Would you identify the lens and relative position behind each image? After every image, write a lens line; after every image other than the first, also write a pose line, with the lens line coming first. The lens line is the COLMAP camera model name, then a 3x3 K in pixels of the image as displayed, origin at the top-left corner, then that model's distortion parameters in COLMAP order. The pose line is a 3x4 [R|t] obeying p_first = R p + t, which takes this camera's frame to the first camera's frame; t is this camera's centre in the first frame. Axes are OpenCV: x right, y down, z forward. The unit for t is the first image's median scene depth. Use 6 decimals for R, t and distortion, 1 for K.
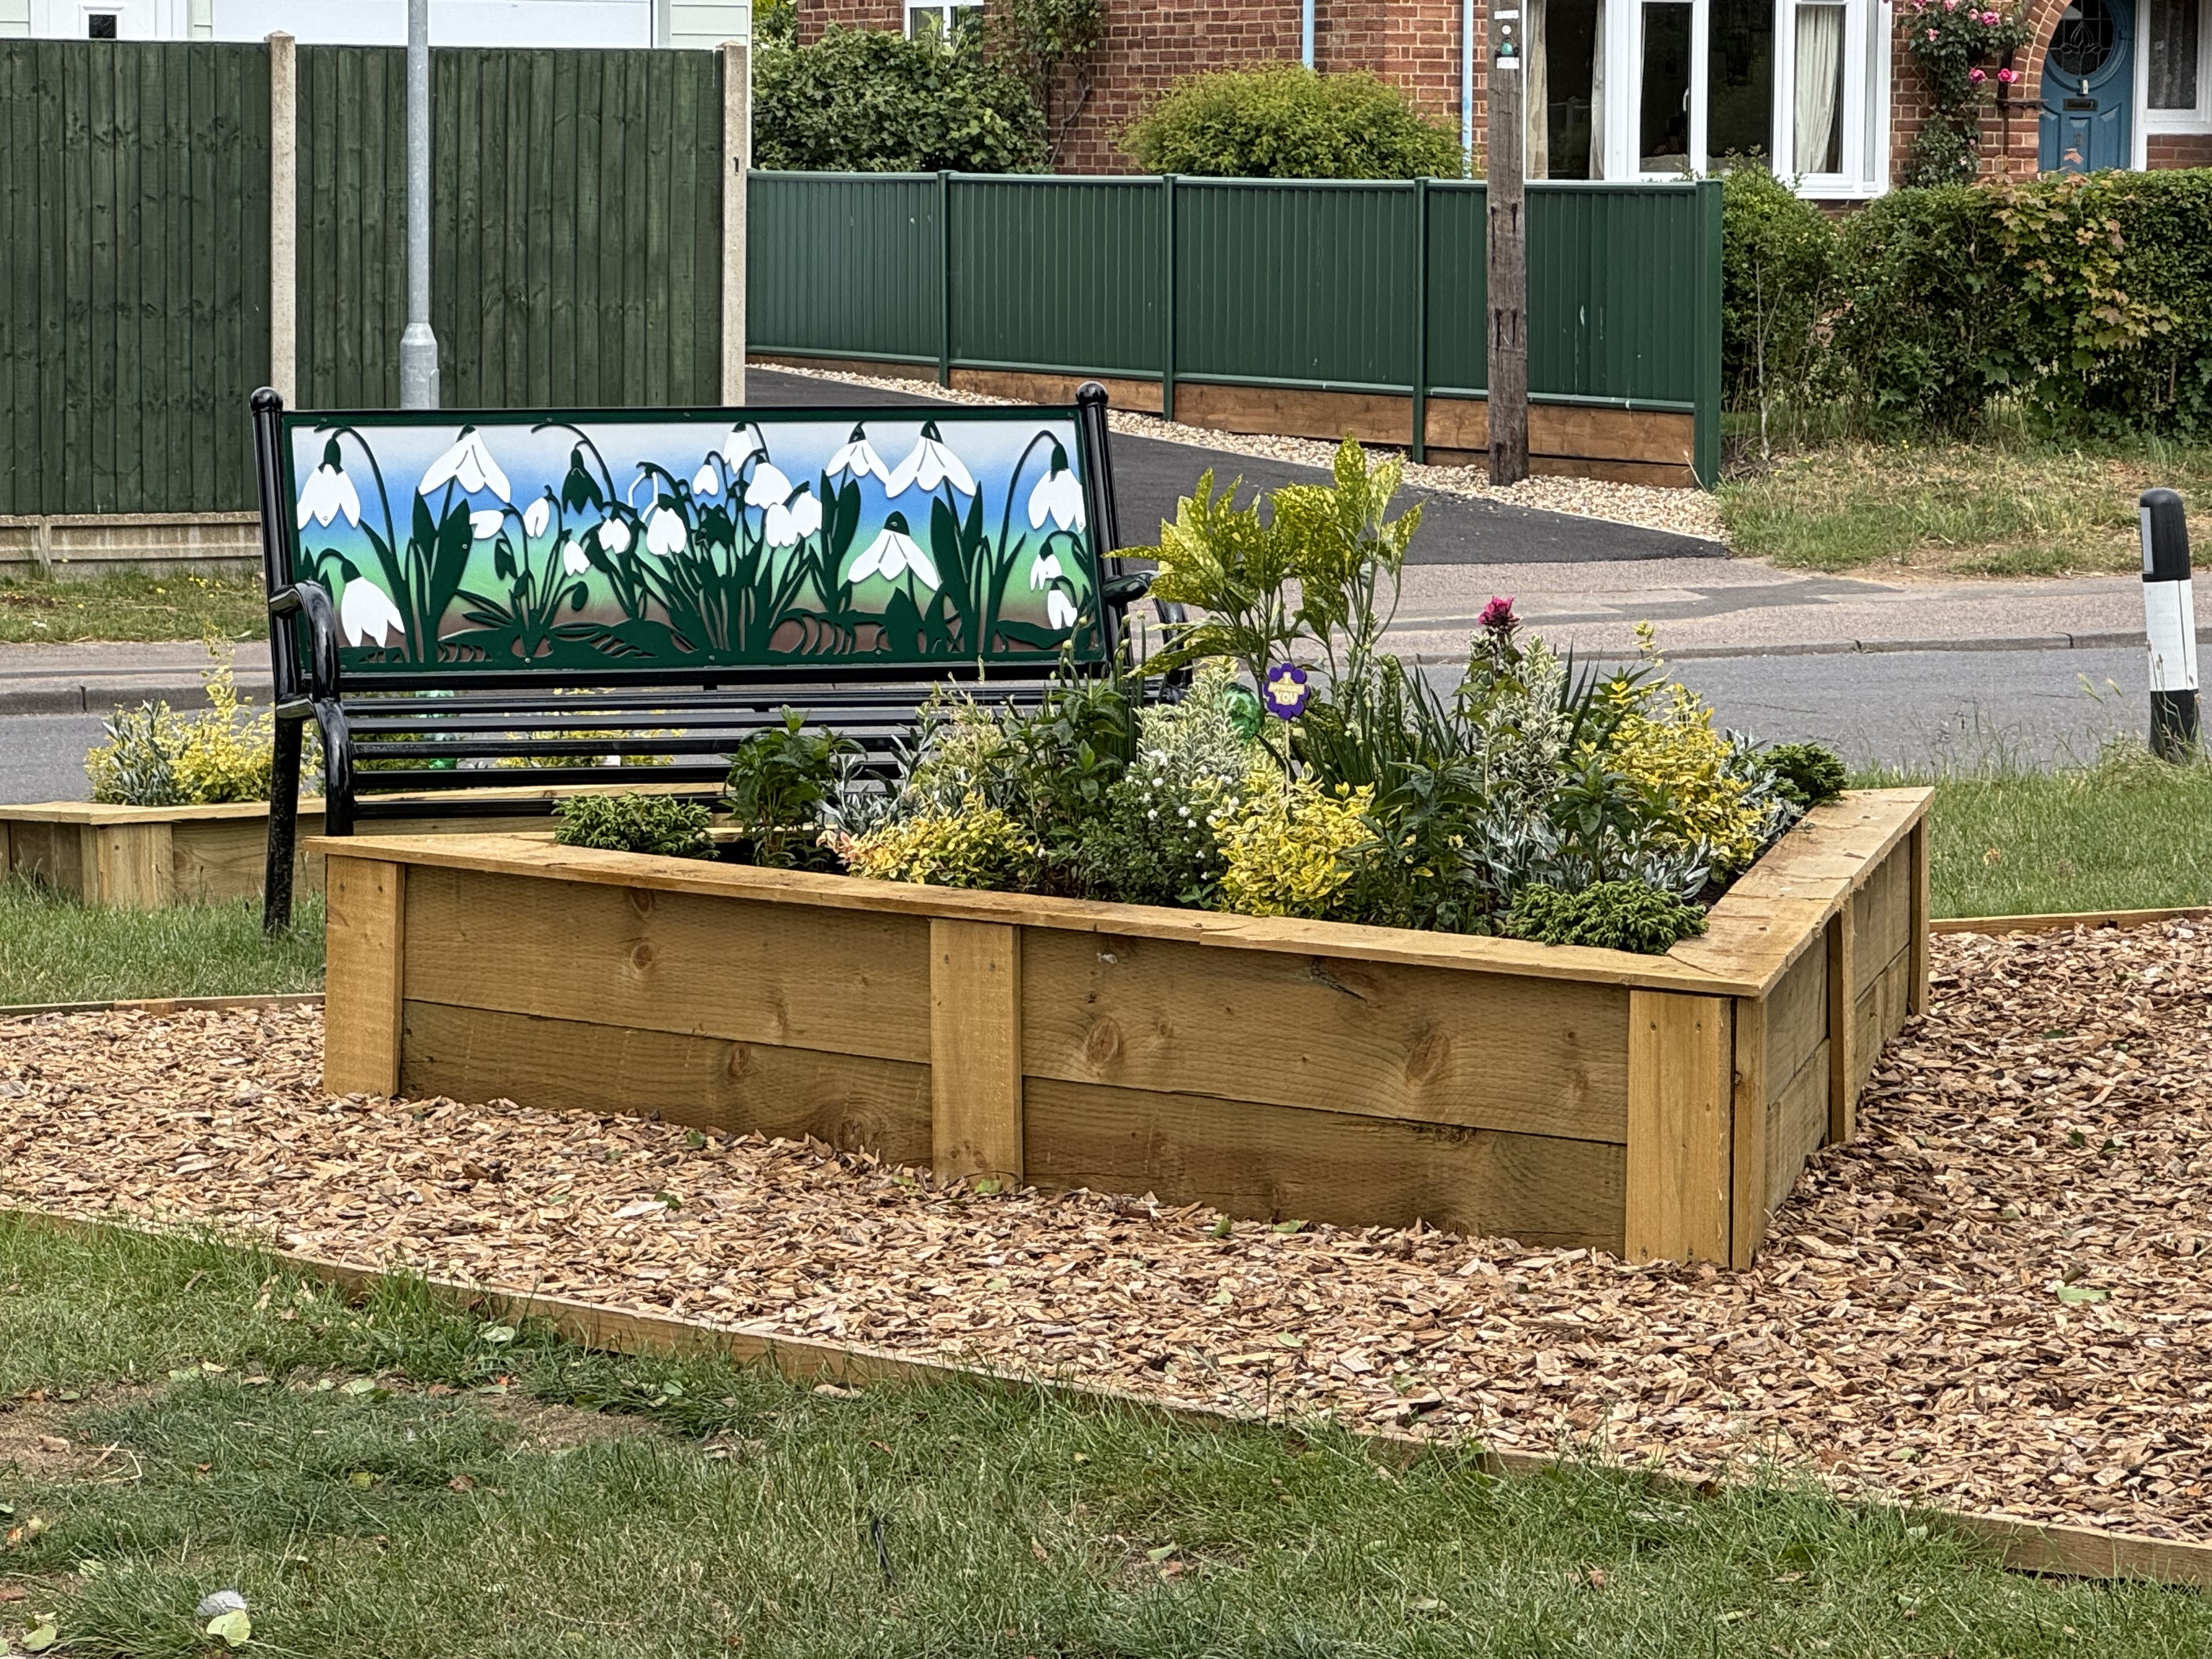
lens RADIAL K [[7342.3, 0, 1106.0], [0, 7342.3, 829.5], [0, 0, 1]] dist [-0.053437, -1.165993]
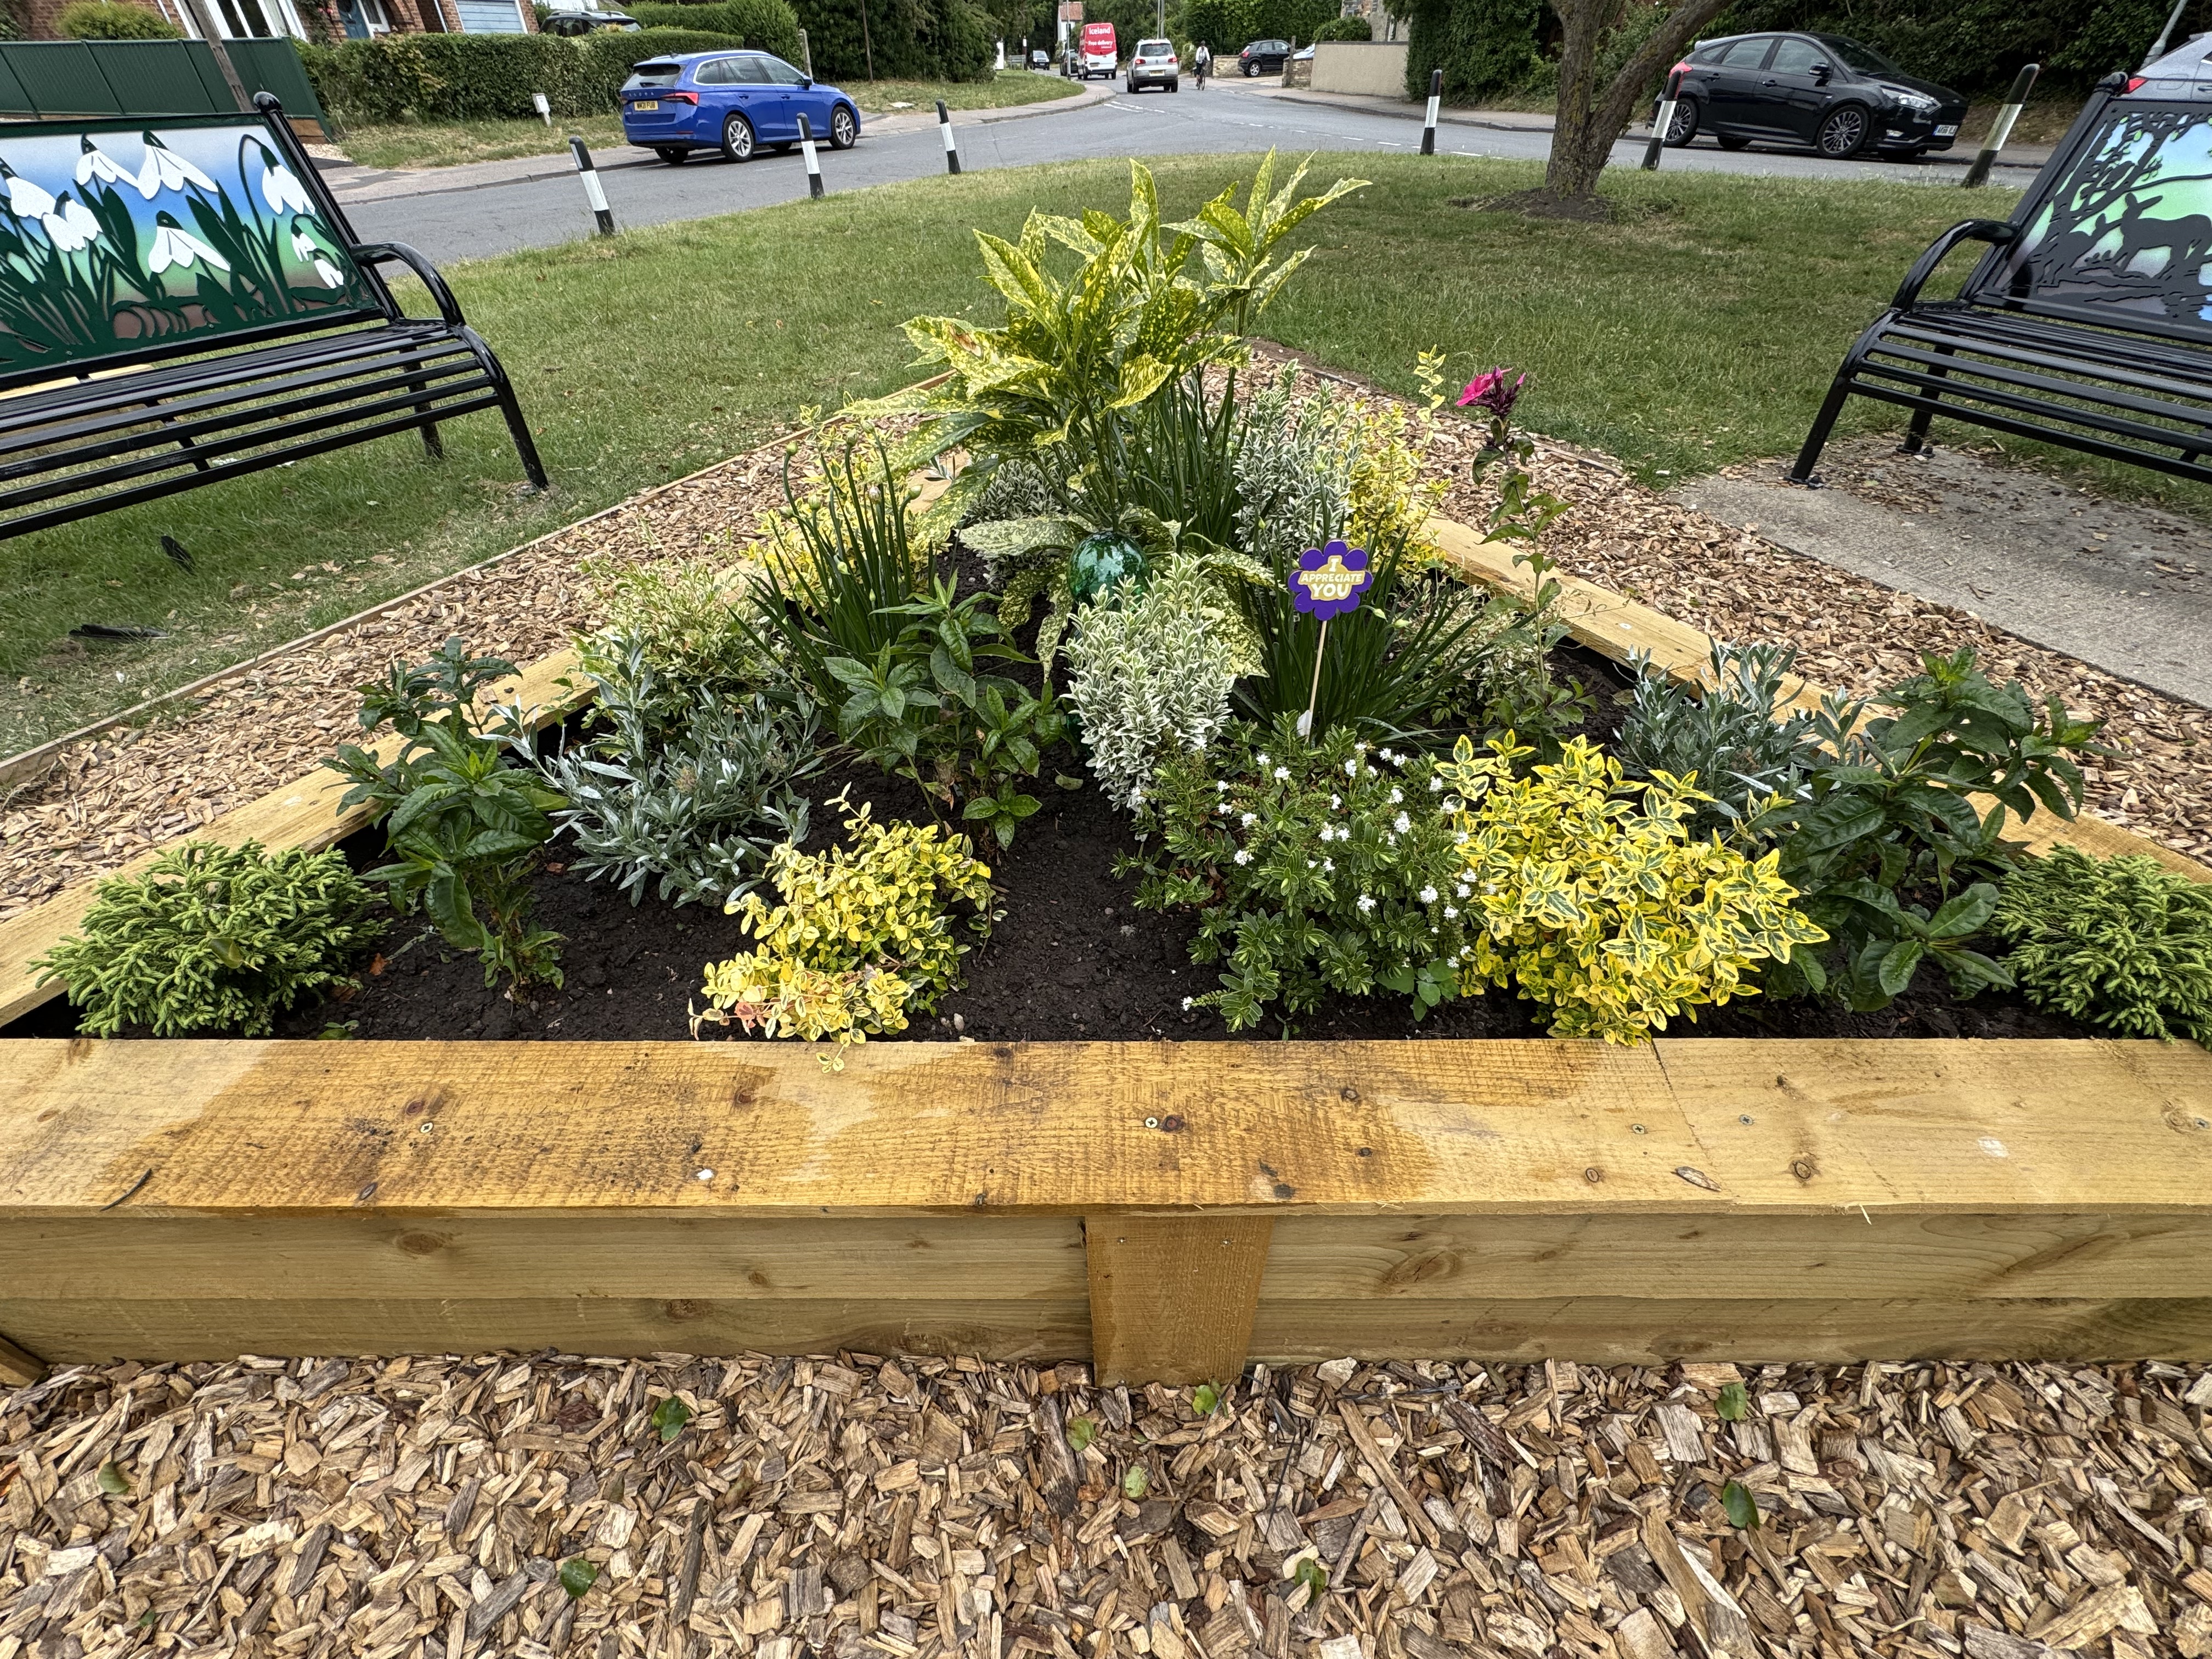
lens RADIAL K [[932.1, 0, 1106.0], [0, 932.1, 829.5], [0, 0, 1]] dist [0.000149, -0.000598]
pose [[0.746697, -0.431551, 0.506169, -0.035070], [0.067866, 0.806426, 0.587428, -0.040339], [-0.661693, -0.404279, 0.631443, 0.718396]]
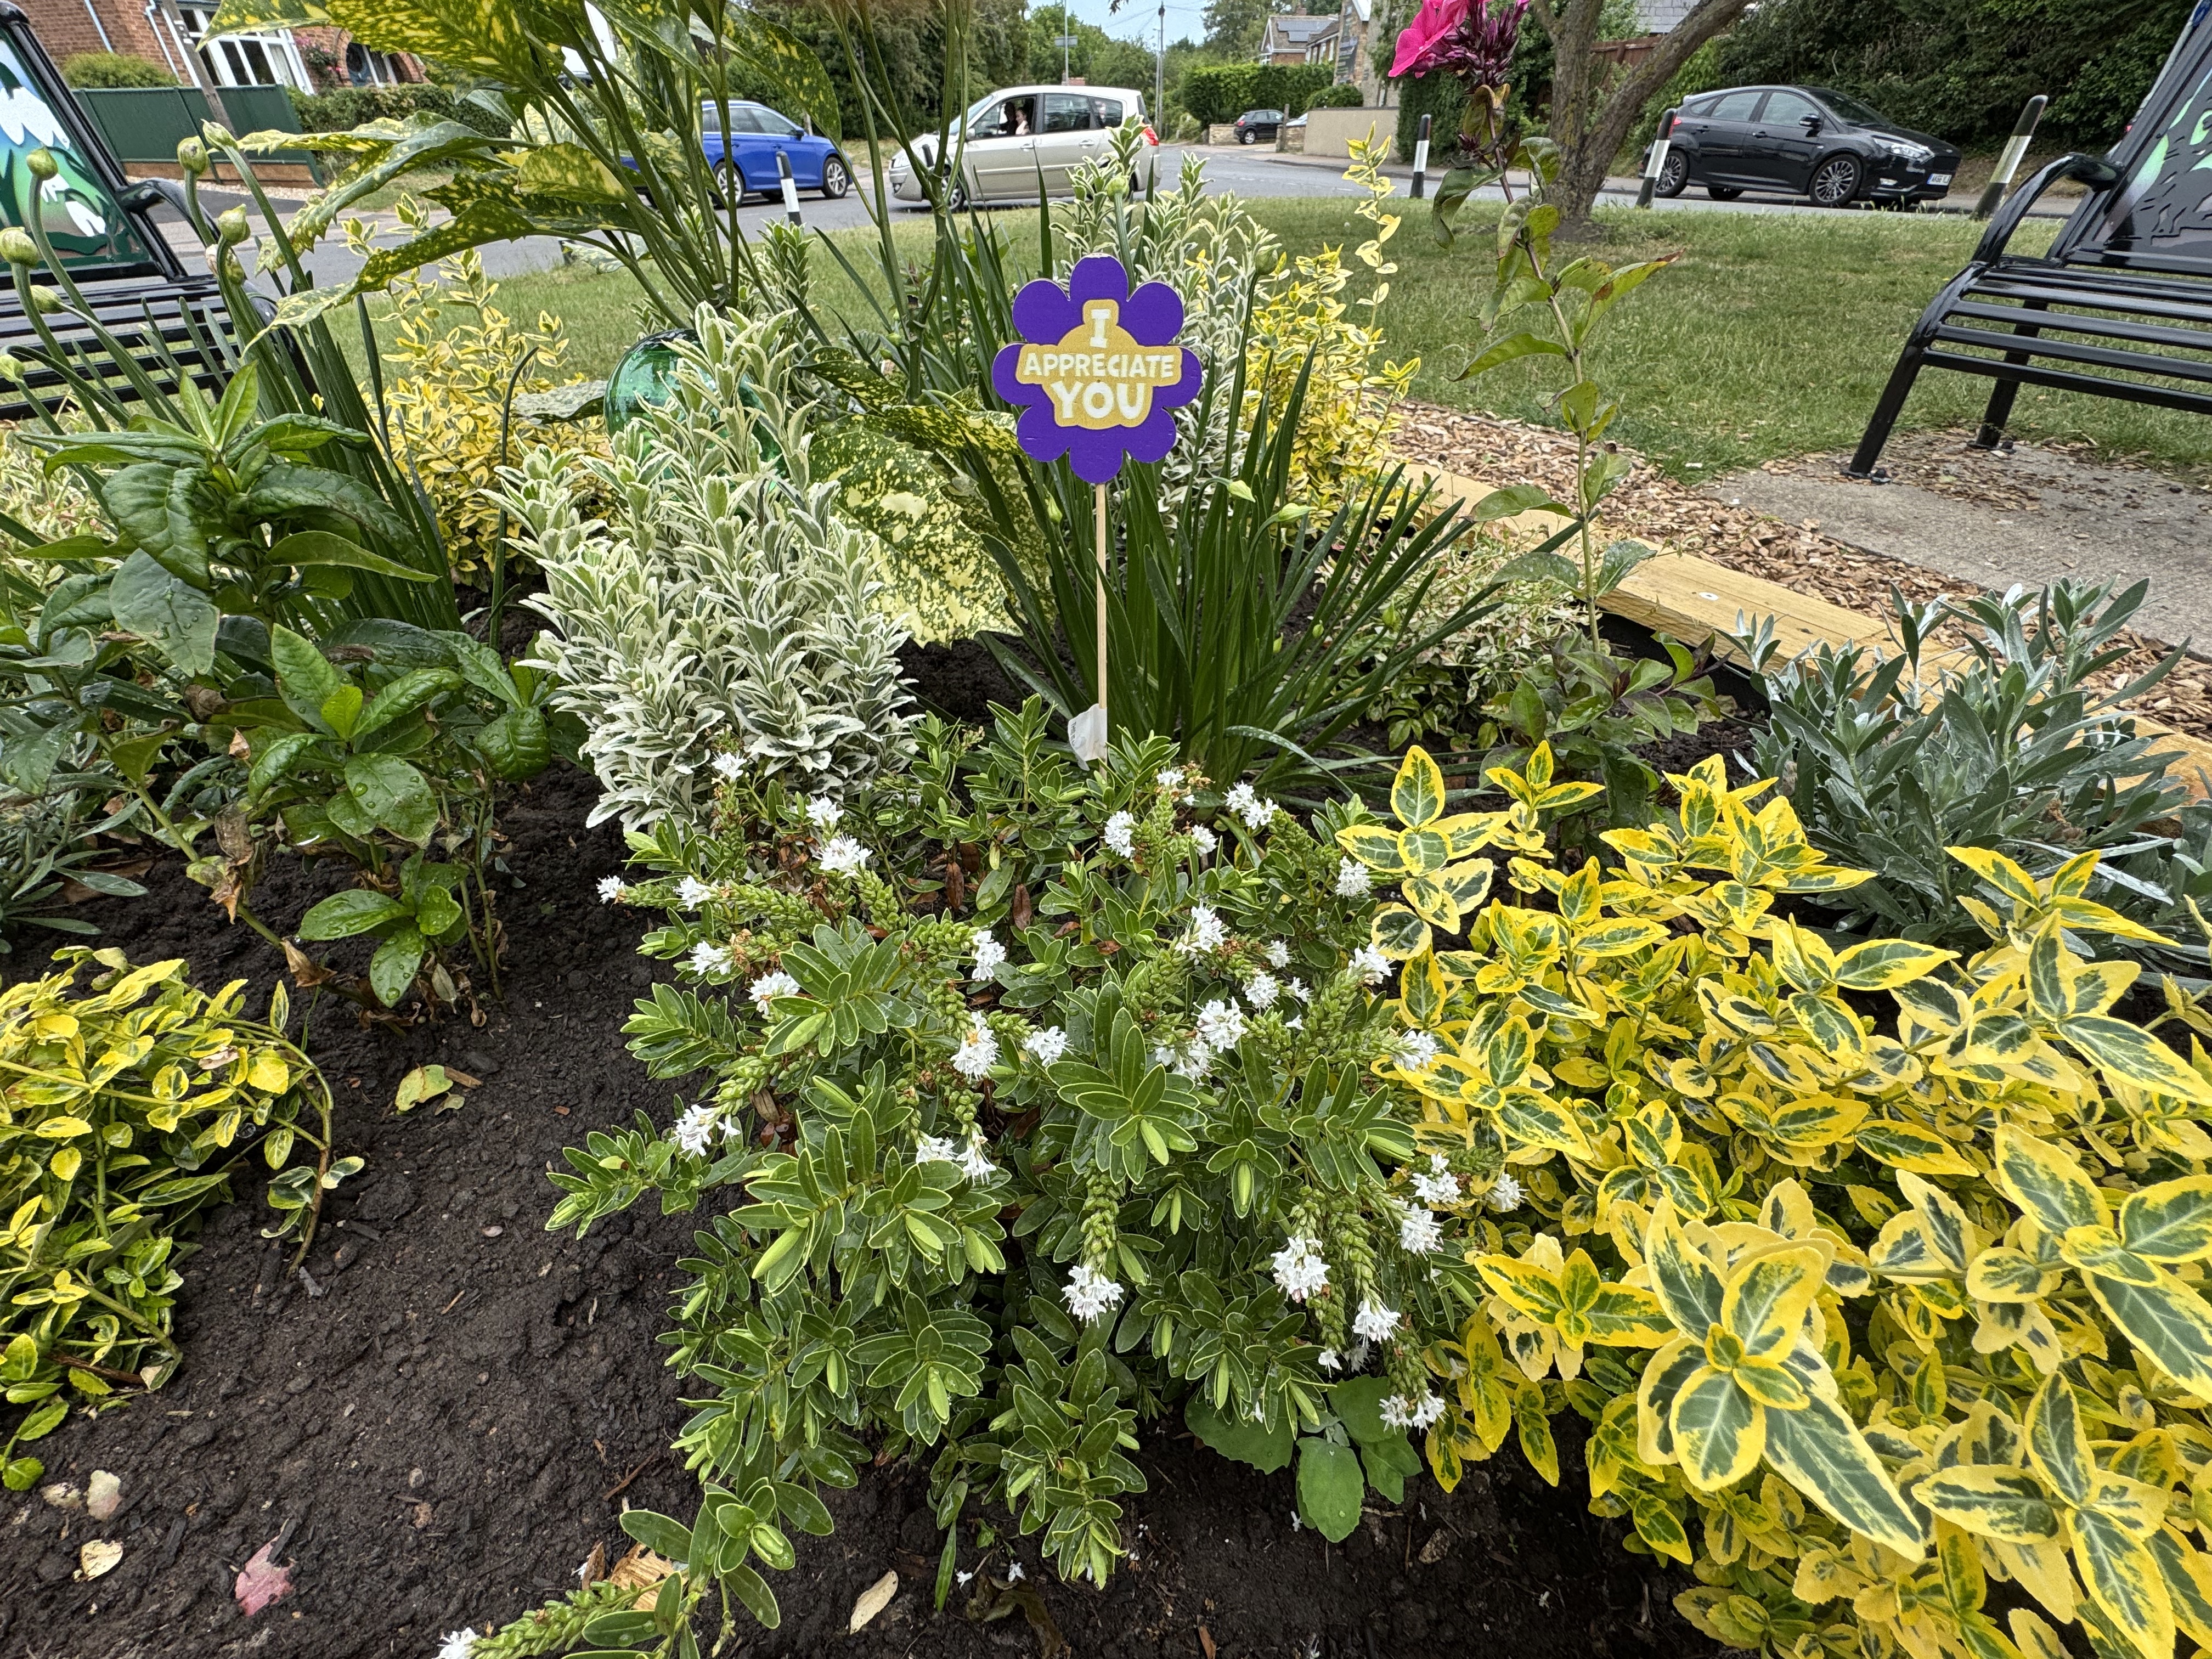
lens RADIAL K [[932.1, 0, 1106.0], [0, 932.1, 829.5], [0, 0, 1]] dist [0.000149, -0.000598]
pose [[0.749170, -0.400536, 0.527557, -0.001002], [0.062728, 0.835780, 0.545469, -0.018055], [-0.659401, -0.375557, 0.651266, 0.734254]]
